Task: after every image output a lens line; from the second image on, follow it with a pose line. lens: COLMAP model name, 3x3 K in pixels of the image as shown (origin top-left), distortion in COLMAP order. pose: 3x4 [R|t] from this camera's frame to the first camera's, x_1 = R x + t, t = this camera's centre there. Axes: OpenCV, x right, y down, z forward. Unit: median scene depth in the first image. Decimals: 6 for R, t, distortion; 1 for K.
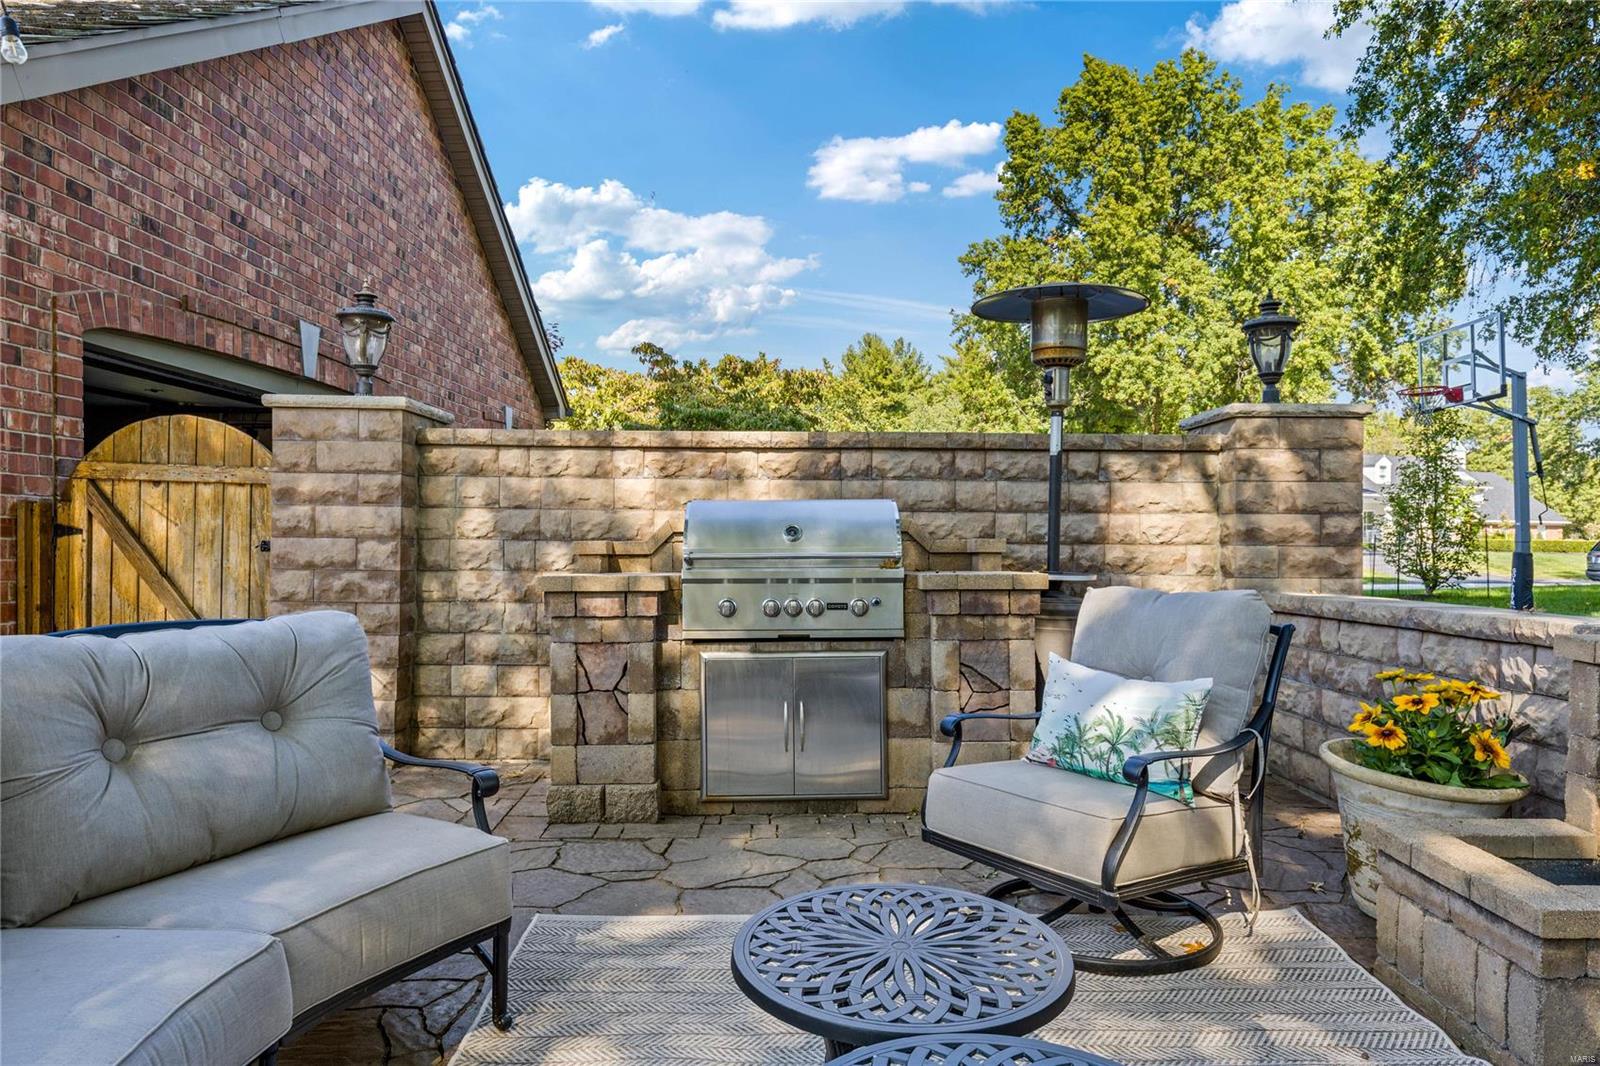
lens RADIAL K [[1051.5, 0, 798.6], [0, 1051.5, 549.7], [0, 0, 1]] dist [0.004524, 0.001794]
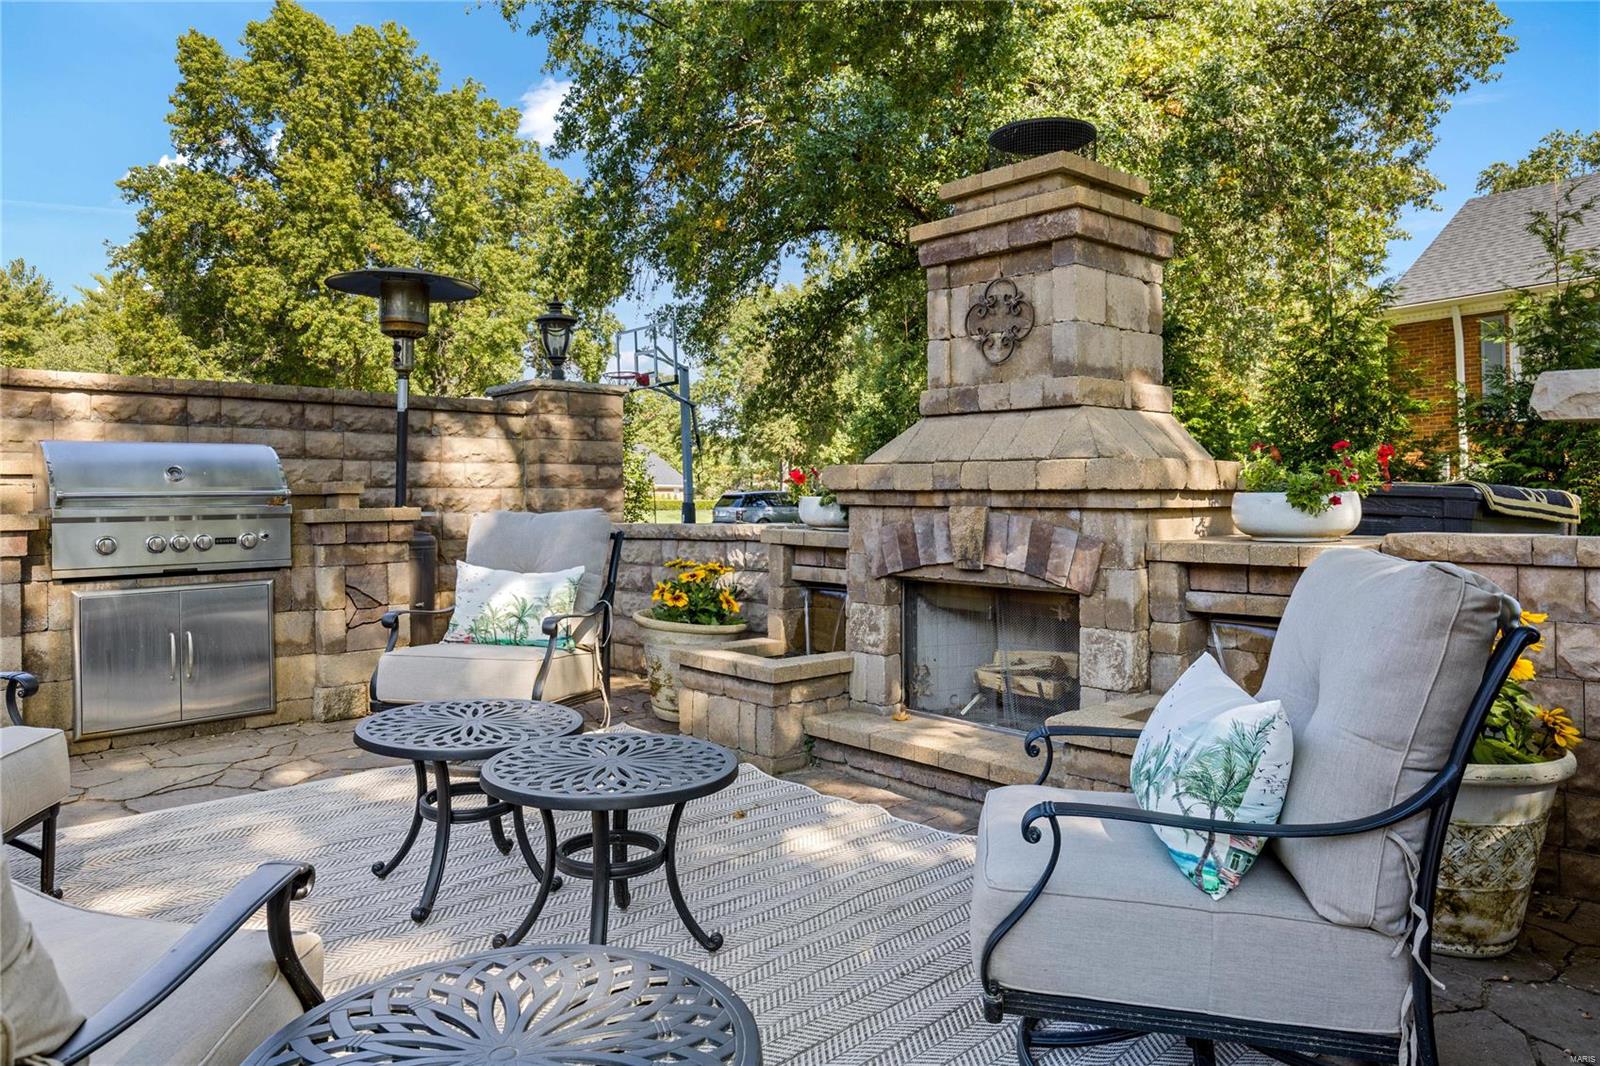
lens RADIAL K [[1076.8, 0, 799.9], [0, 1076.8, 475.9], [0, 0, 1]] dist [0.000483, -0.001374]
pose [[0.742376, 0.007881, 0.669937, -0.114088], [0.017080, 0.999383, -0.030683, 0.013190], [-0.669765, 0.034221, 0.741784, -0.096187]]
